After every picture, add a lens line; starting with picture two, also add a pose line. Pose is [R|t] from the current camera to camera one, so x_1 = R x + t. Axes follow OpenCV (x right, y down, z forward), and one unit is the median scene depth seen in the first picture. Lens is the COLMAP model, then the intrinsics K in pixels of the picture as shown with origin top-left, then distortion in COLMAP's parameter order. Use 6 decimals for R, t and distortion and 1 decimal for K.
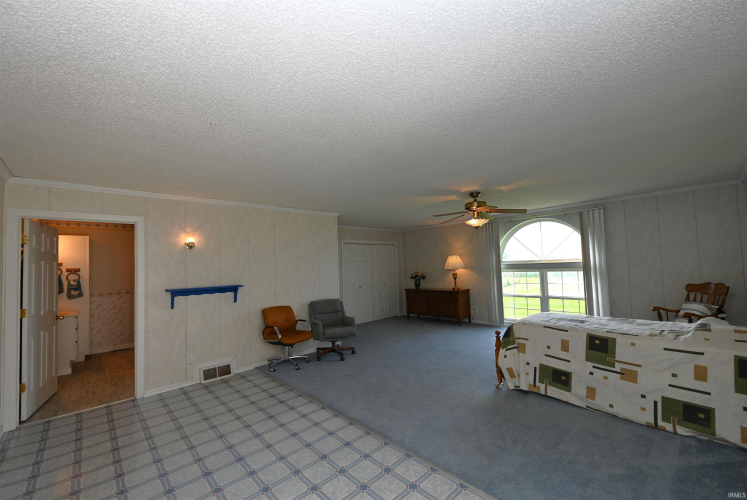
lens RADIAL K [[294.7, 0, 373.4], [0, 294.7, 254.2], [0, 0, 1]] dist [-0.002635, 0.000416]
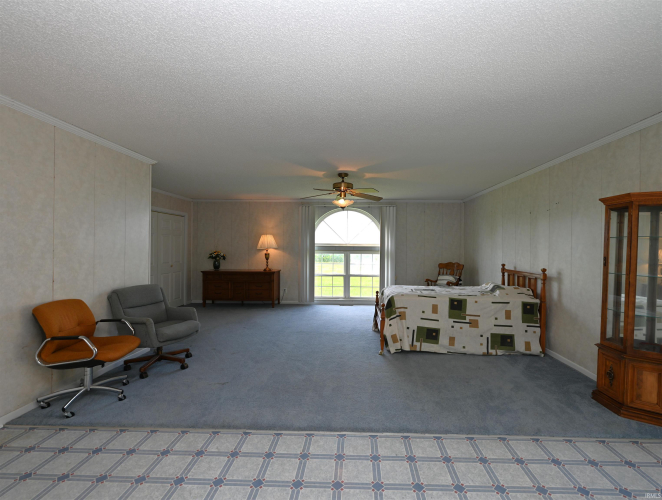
lens RADIAL K [[296.8, 0, 336.8], [0, 296.8, 249.2], [0, 0, 1]] dist [-0.003810, -0.000576]
pose [[0.714848, 0.039079, 0.698187, -0.353181], [-0.063592, 0.997933, 0.009253, 0.042027], [-0.696383, -0.051014, 0.715855, 0.243792]]
